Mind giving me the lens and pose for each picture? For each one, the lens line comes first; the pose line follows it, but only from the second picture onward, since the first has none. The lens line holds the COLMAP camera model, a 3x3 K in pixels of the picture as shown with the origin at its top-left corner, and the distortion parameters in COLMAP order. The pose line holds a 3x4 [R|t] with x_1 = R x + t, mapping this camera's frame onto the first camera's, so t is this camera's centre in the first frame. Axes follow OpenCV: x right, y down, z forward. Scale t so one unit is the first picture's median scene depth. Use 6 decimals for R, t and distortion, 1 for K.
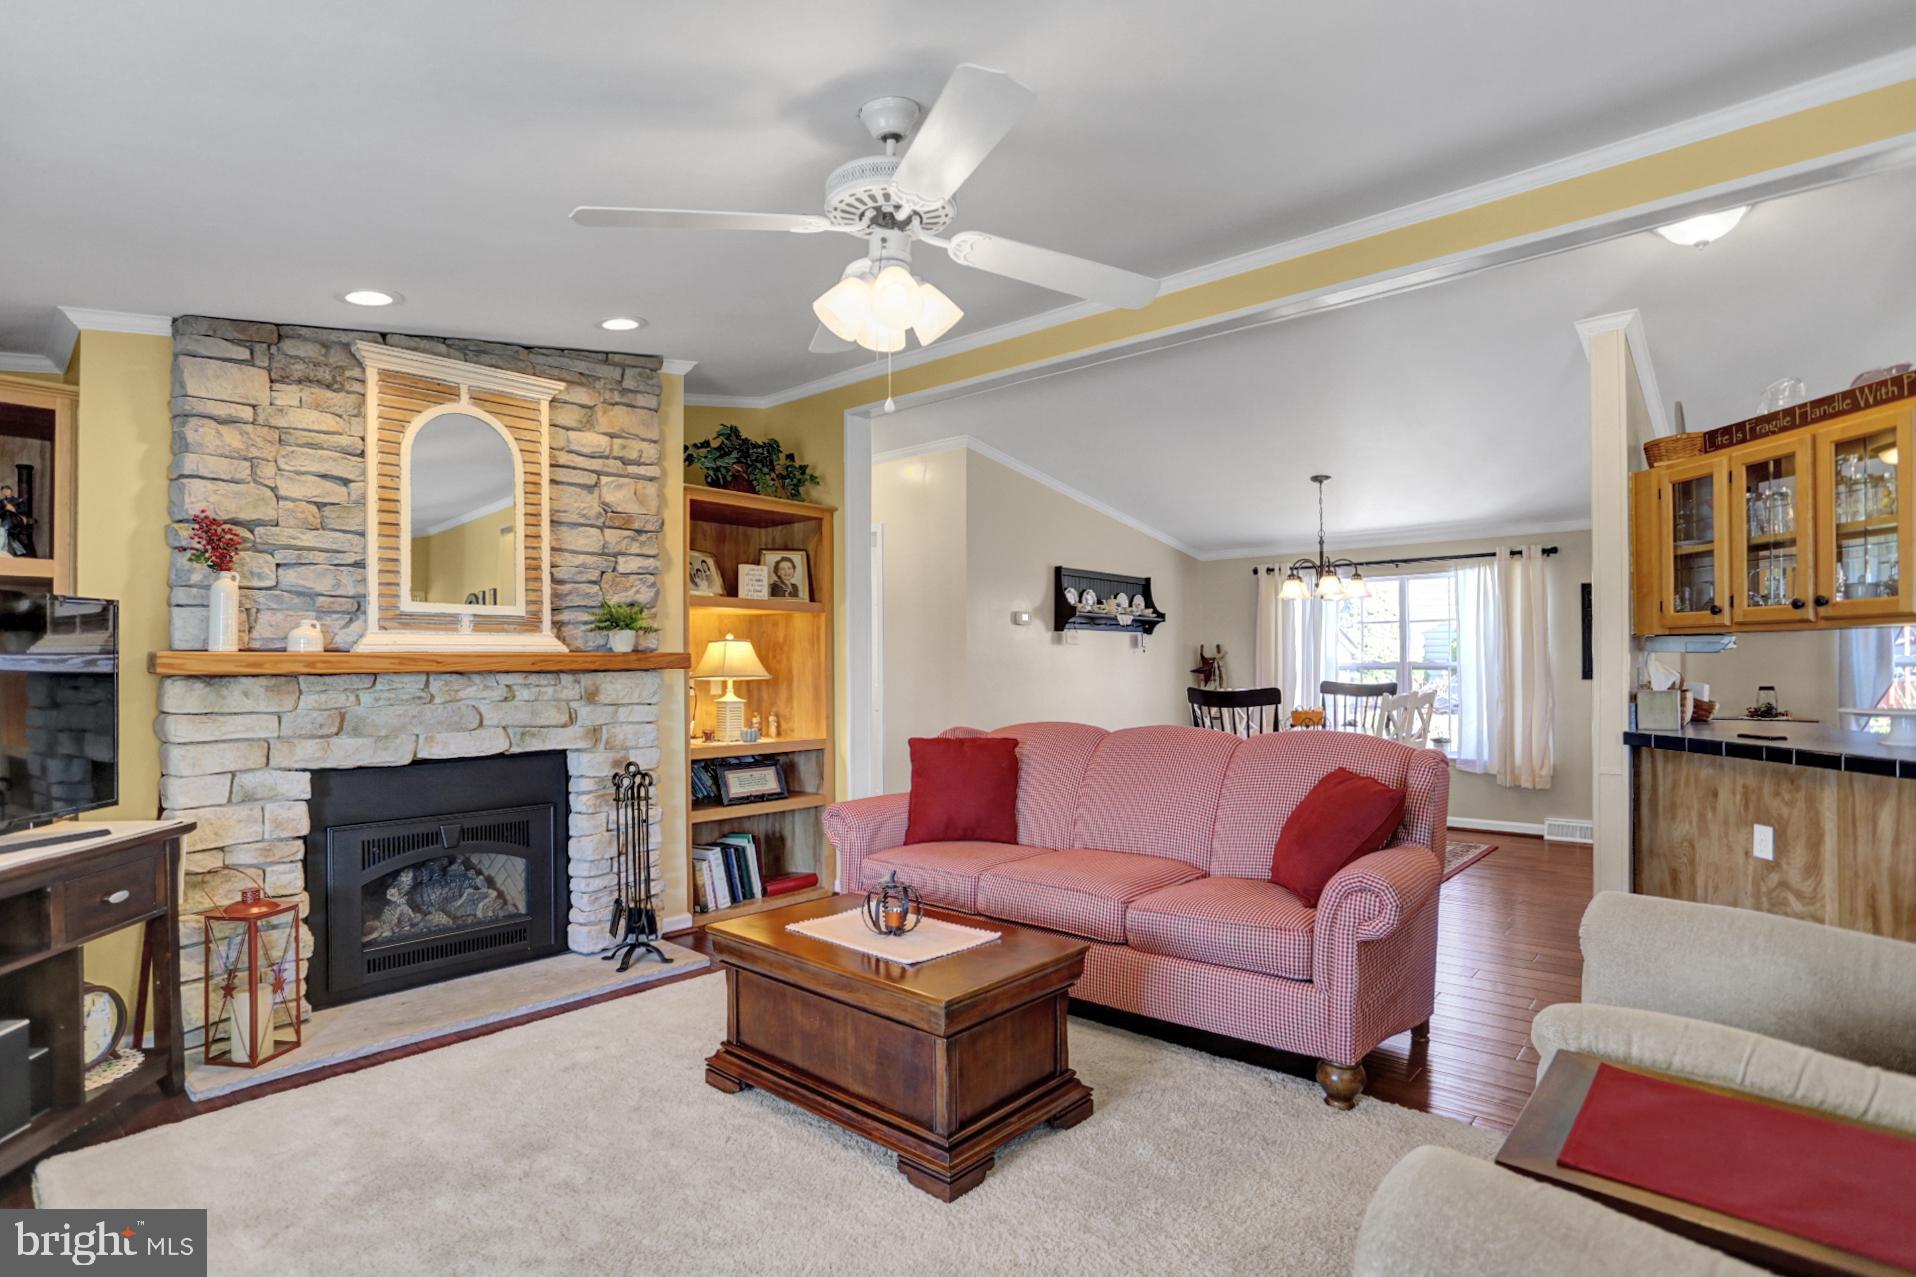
lens RADIAL K [[952.0, 0, 951.0], [0, 952.0, 650.9], [0, 0, 1]] dist [-0.056075, 0.018079]
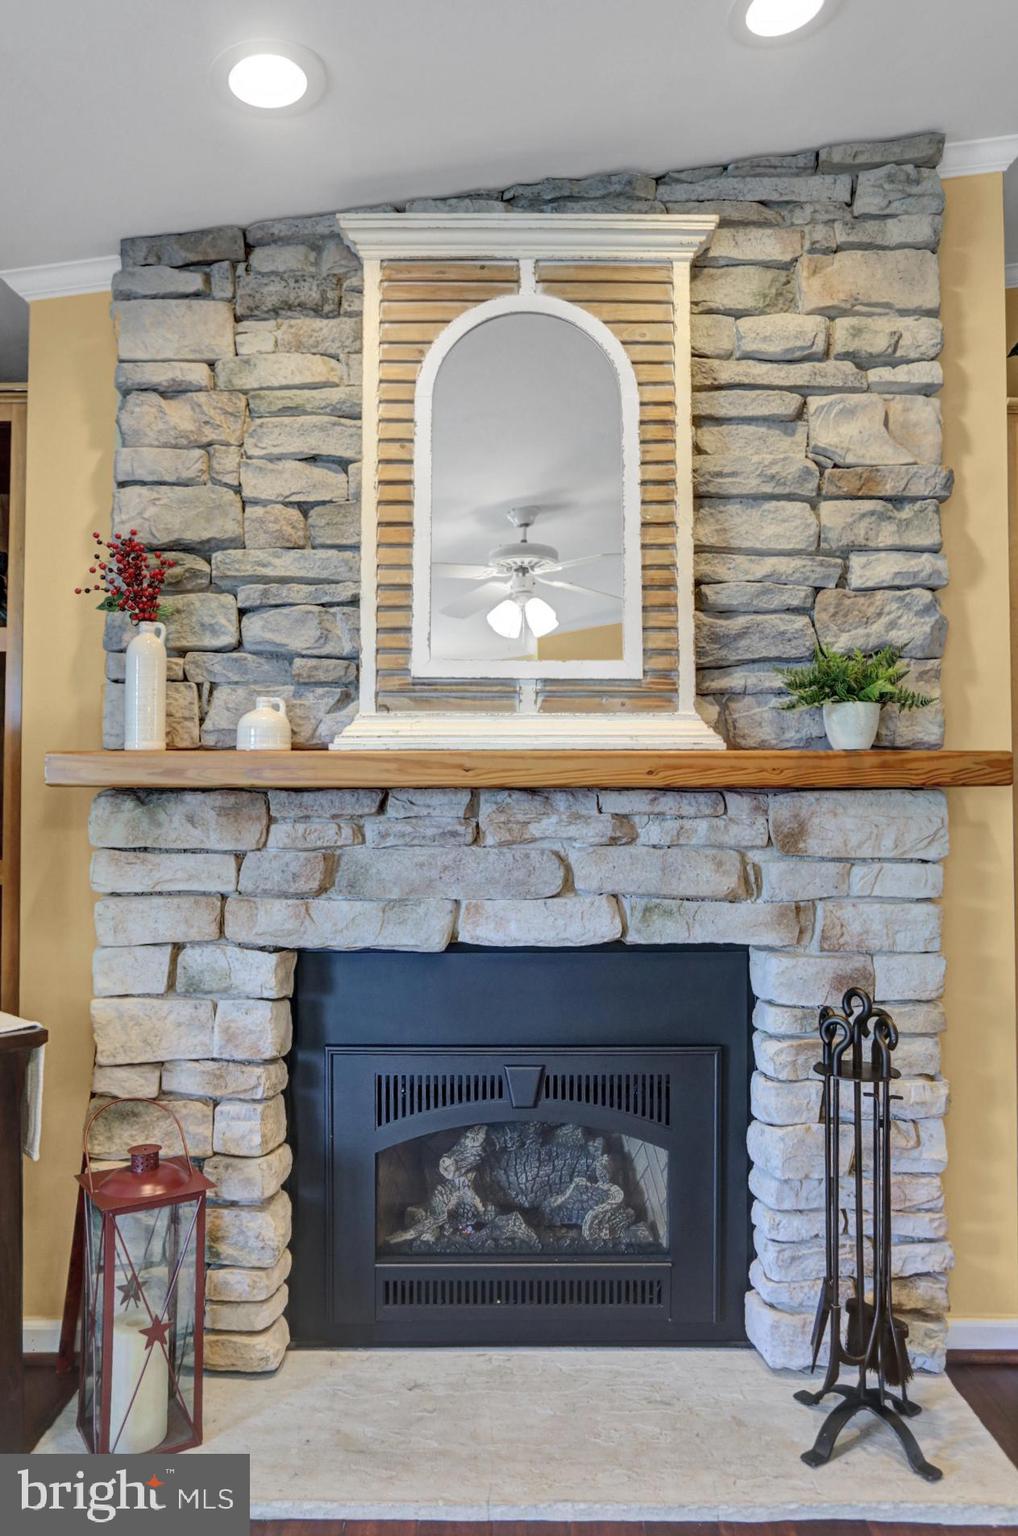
lens RADIAL K [[1055.5, 0, 510.9], [0, 1055.5, 761.3], [0, 0, 1]] dist [-0.030630, 0.010776]
pose [[0.669745, -0.013905, -0.742461, -0.078522], [0.004033, 0.999878, -0.015088, 0.016198], [0.742580, 0.007111, 0.669719, 0.586621]]
